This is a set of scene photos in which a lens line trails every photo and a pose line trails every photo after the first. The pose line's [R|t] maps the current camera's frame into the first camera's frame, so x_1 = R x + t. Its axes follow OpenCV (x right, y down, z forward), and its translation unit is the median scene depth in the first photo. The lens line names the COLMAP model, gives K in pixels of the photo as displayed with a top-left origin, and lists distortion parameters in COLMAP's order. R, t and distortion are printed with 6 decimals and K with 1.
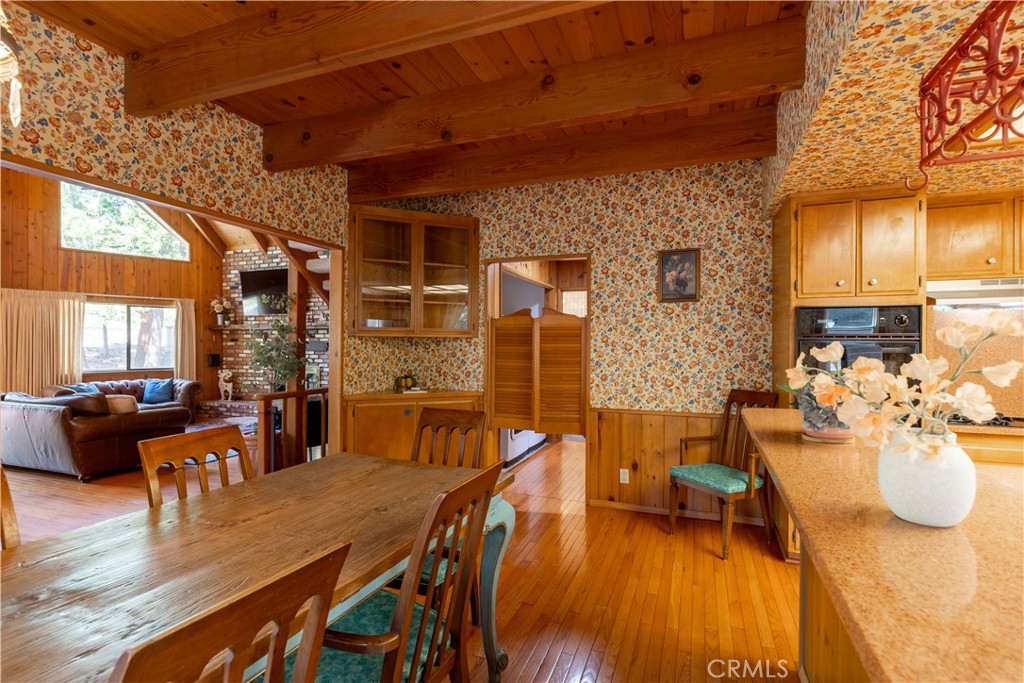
lens RADIAL K [[502.3, 0, 517.0], [0, 502.3, 336.4], [0, 0, 1]] dist [0.014777, -0.008338]
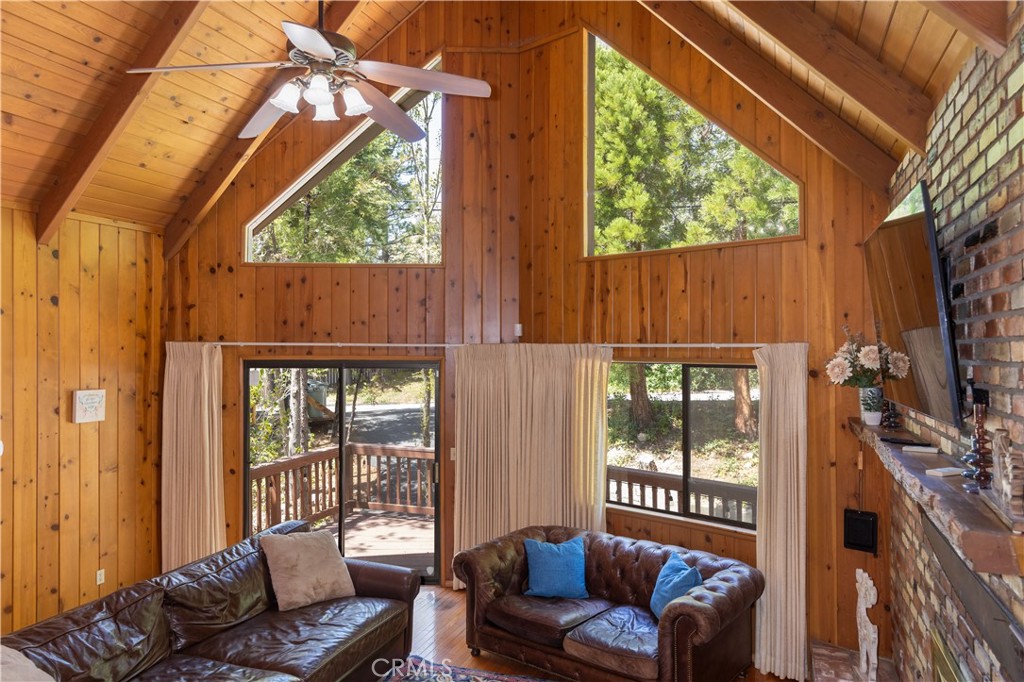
lens RADIAL K [[702.3, 0, 477.9], [0, 702.3, 348.8], [0, 0, 1]] dist [0.032821, 0.000139]
pose [[-0.018425, -0.007736, -0.999800, -0.339500], [0.010954, 0.999908, -0.007939, -0.152322], [0.999770, -0.011098, -0.018338, 1.766060]]
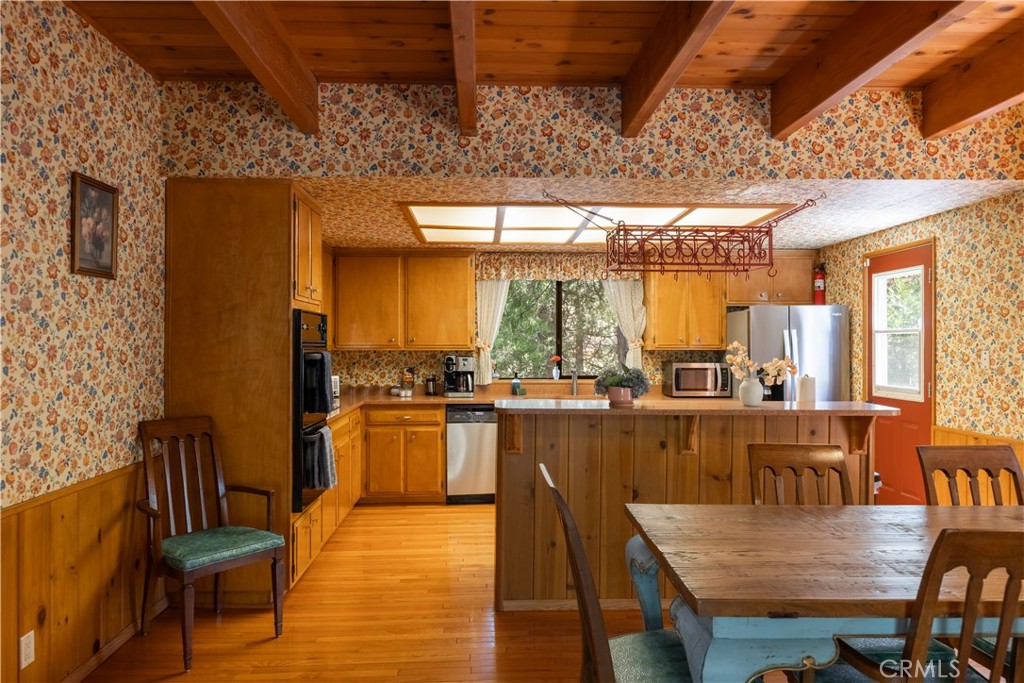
lens RADIAL K [[664.0, 0, 509.6], [0, 664.0, 342.1], [0, 0, 1]] dist [0.002489, -0.002858]
pose [[-0.410903, 0.005083, 0.911665, -0.489885], [-0.004829, 0.999958, -0.007752, 0.006037], [-0.911666, -0.007588, -0.410862, 0.829536]]
